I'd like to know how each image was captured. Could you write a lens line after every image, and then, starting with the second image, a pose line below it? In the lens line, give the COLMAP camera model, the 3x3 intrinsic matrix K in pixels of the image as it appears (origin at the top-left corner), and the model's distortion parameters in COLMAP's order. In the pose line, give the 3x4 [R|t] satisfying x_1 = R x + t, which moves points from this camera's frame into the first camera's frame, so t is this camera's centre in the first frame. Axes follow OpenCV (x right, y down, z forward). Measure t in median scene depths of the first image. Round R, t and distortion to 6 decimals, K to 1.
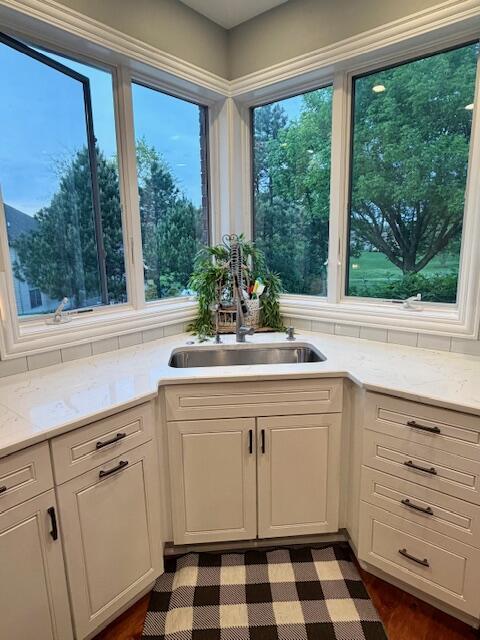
lens RADIAL K [[388.5, 0, 242.1], [0, 388.5, 318.7], [0, 0, 1]] dist [0.004877, 0.002629]
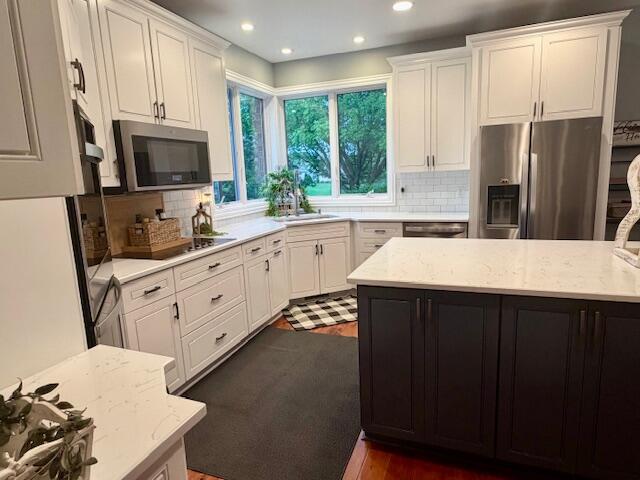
lens RADIAL K [[388.5, 0, 319.3], [0, 388.5, 243.5], [0, 0, 1]] dist [0.004877, 0.002629]
pose [[0.948119, -0.078722, 0.308016, -0.596999], [0.085388, 0.996314, -0.008201, 0.250803], [-0.306235, 0.034076, 0.951346, -1.113933]]
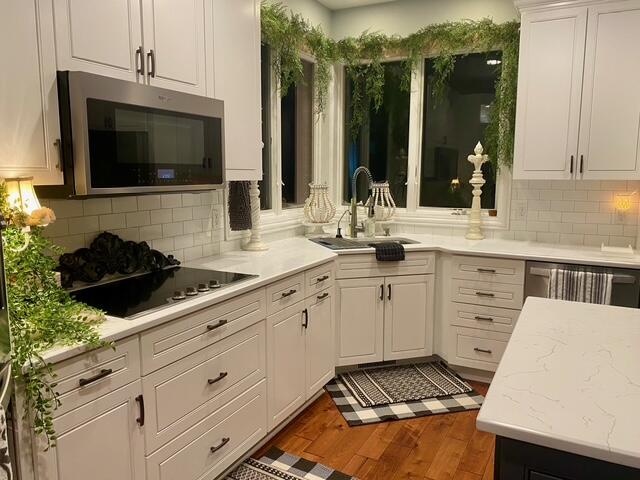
lens RADIAL K [[485.5, 0, 317.2], [0, 485.5, 239.7], [0, 0, 1]] dist [0.013360, -0.011165]
pose [[0.979202, -0.007893, 0.202733, -0.531051], [0.017949, 0.998695, -0.047812, 0.162139], [-0.202091, 0.050457, 0.978066, -0.738281]]
